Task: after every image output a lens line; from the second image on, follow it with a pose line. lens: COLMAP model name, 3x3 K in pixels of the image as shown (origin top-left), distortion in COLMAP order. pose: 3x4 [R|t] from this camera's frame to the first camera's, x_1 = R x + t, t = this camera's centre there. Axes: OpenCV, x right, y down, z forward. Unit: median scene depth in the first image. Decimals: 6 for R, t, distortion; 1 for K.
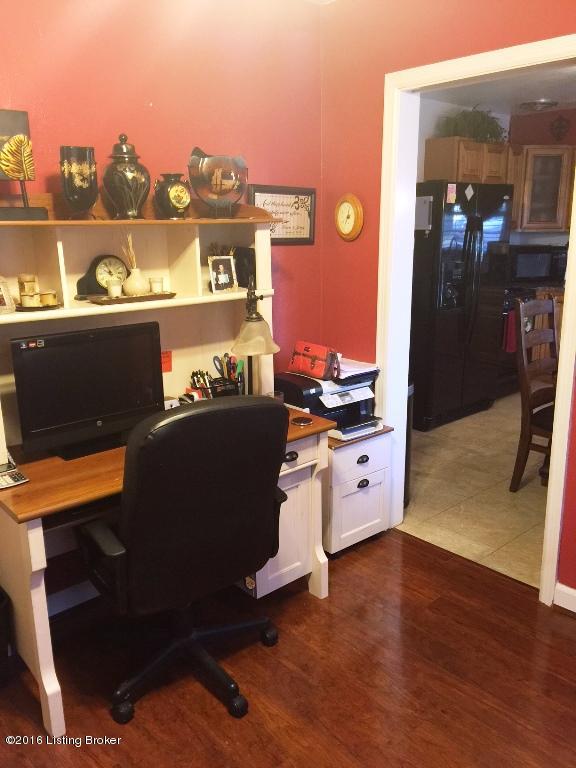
lens RADIAL K [[644.1, 0, 288.5], [0, 644.1, 384.5], [0, 0, 1]] dist [0.073142, -0.134418]
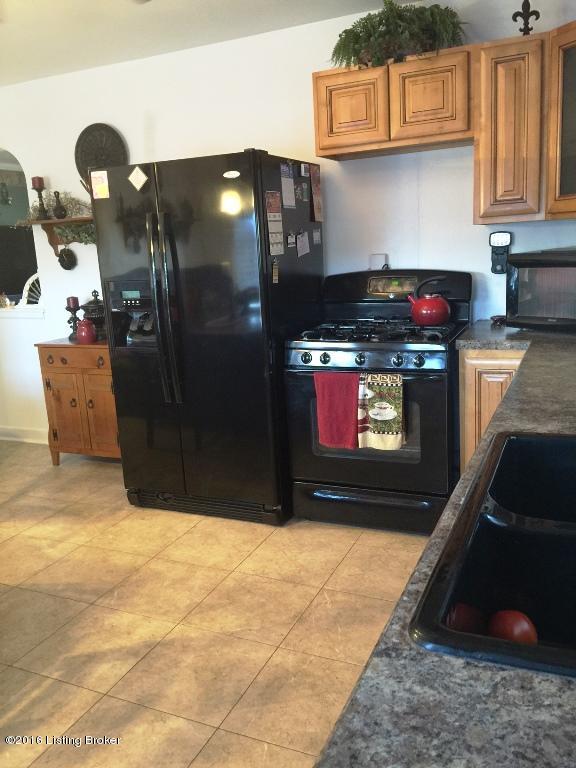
lens RADIAL K [[644.1, 0, 288.6], [0, 644.1, 381.8], [0, 0, 1]] dist [0.073142, -0.134418]
pose [[0.407531, 0.188041, -0.893621, 0.976196], [-0.175583, 0.976446, 0.125396, -0.202223], [0.896153, 0.105802, 0.430949, 0.871390]]
